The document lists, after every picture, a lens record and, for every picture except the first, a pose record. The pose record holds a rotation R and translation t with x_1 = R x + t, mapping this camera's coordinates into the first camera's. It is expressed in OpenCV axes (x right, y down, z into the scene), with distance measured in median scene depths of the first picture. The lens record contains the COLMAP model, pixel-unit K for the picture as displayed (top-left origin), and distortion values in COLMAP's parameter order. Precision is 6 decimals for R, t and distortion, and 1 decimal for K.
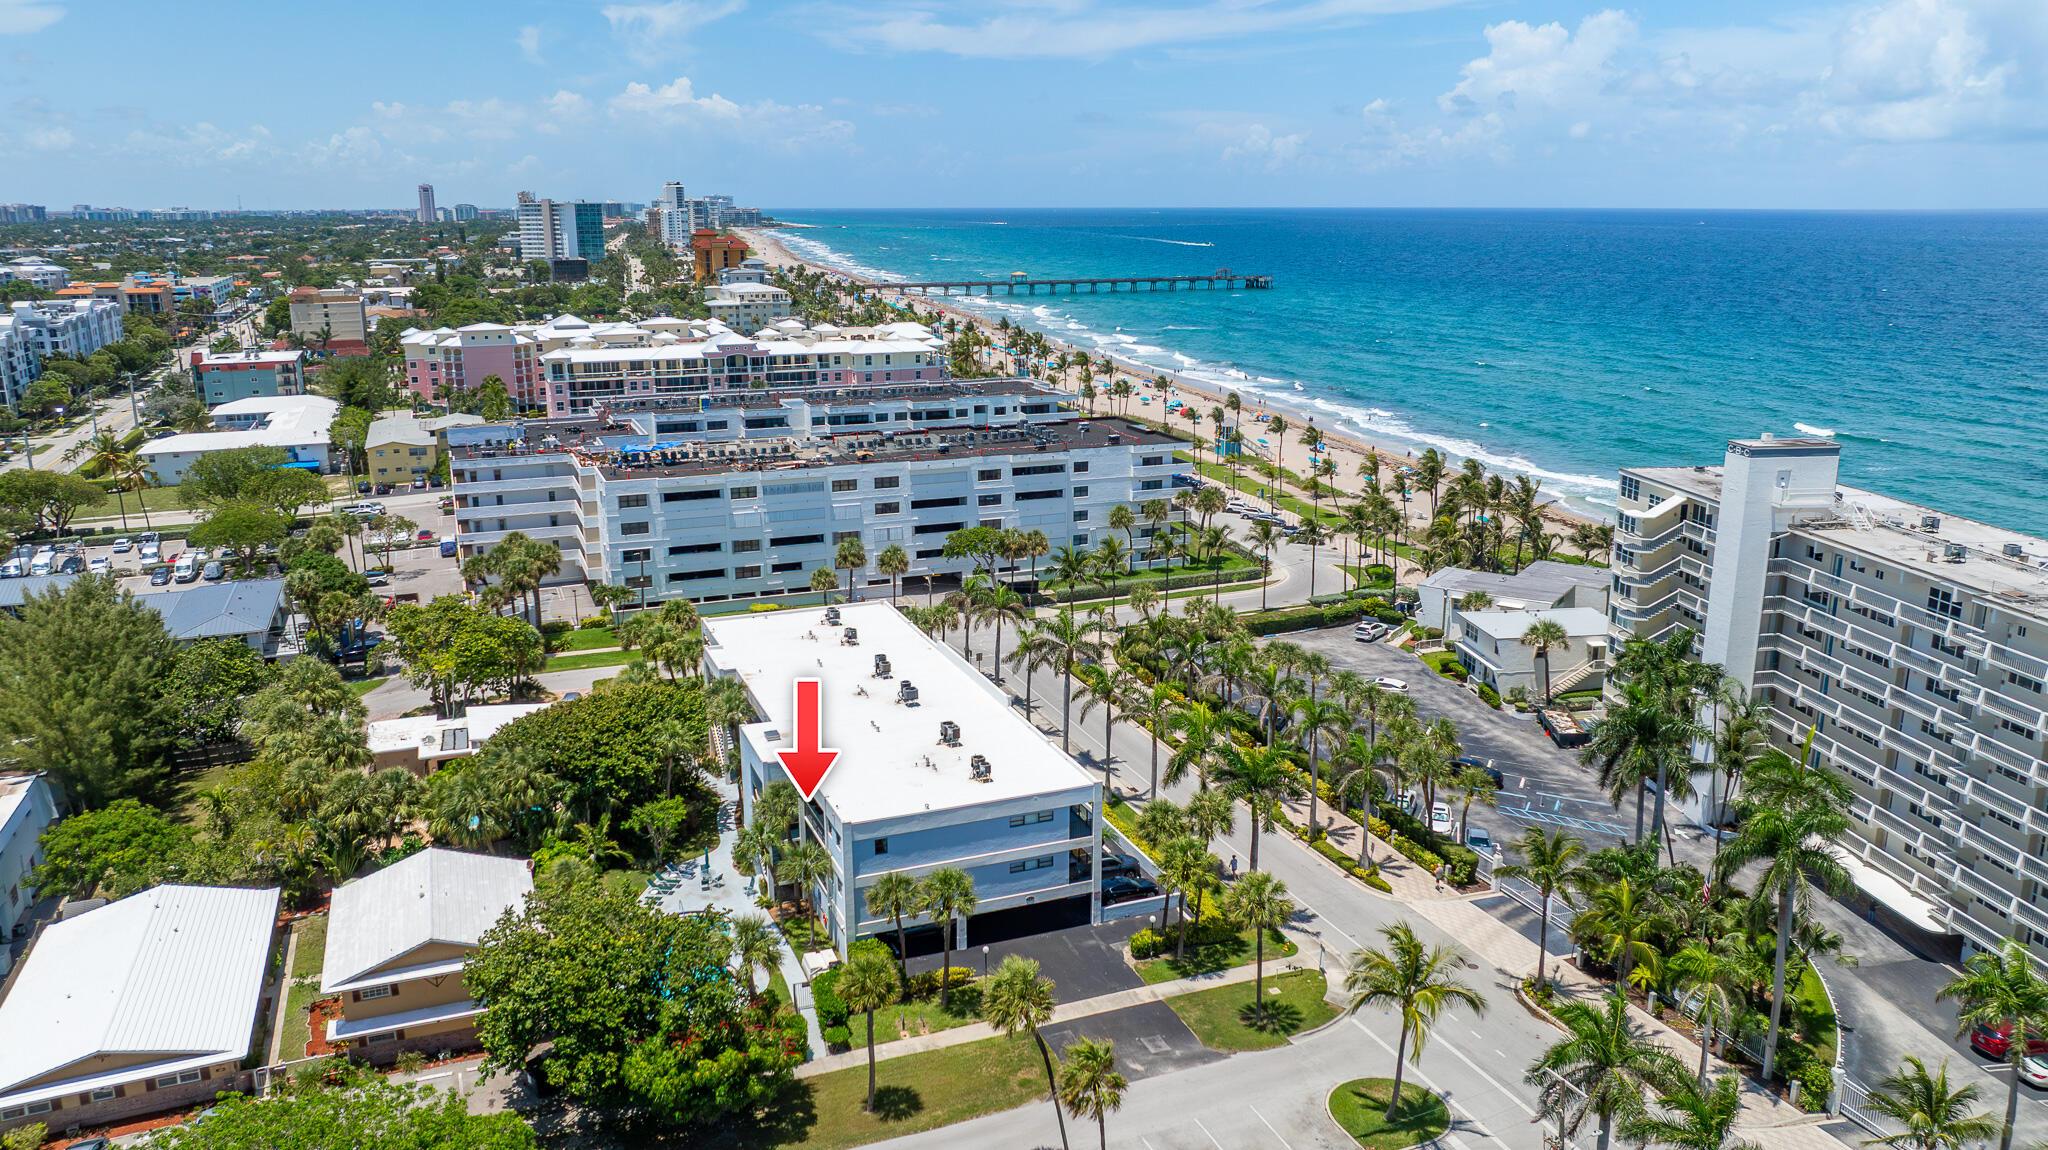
lens RADIAL K [[1450.2, 0, 1024.0], [0, 1450.2, 575.0], [0, 0, 1]] dist [-0.011053, -0.003701]
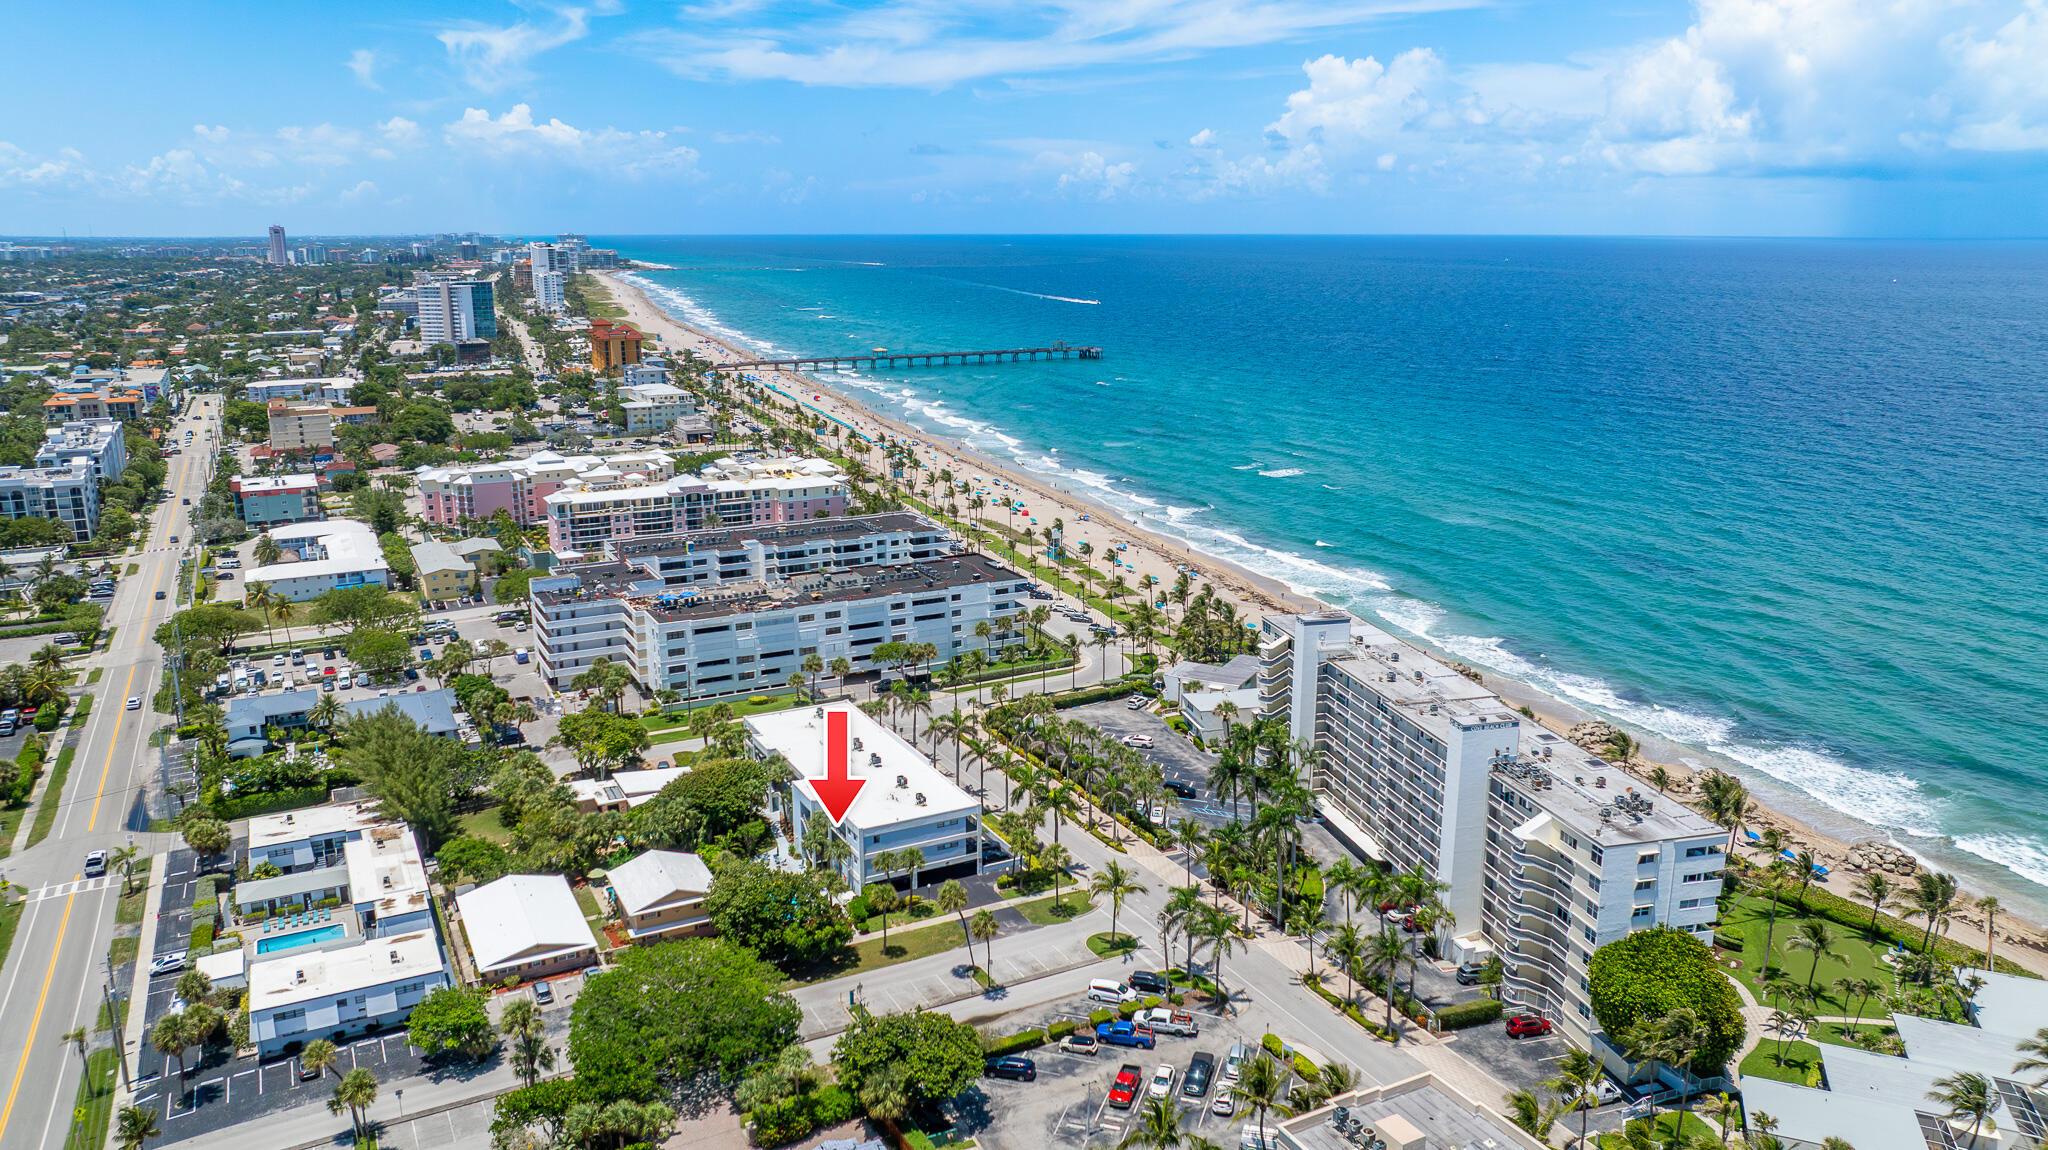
lens RADIAL K [[1434.9, 0, 1013.8], [0, 1434.9, 581.9], [0, 0, 1]] dist [-0.008254, -0.004206]
pose [[0.995199, -0.024628, 0.094719, -0.053670], [0.025105, 0.999677, -0.003856, -0.102710], [-0.094593, 0.006215, 0.995497, -0.649207]]
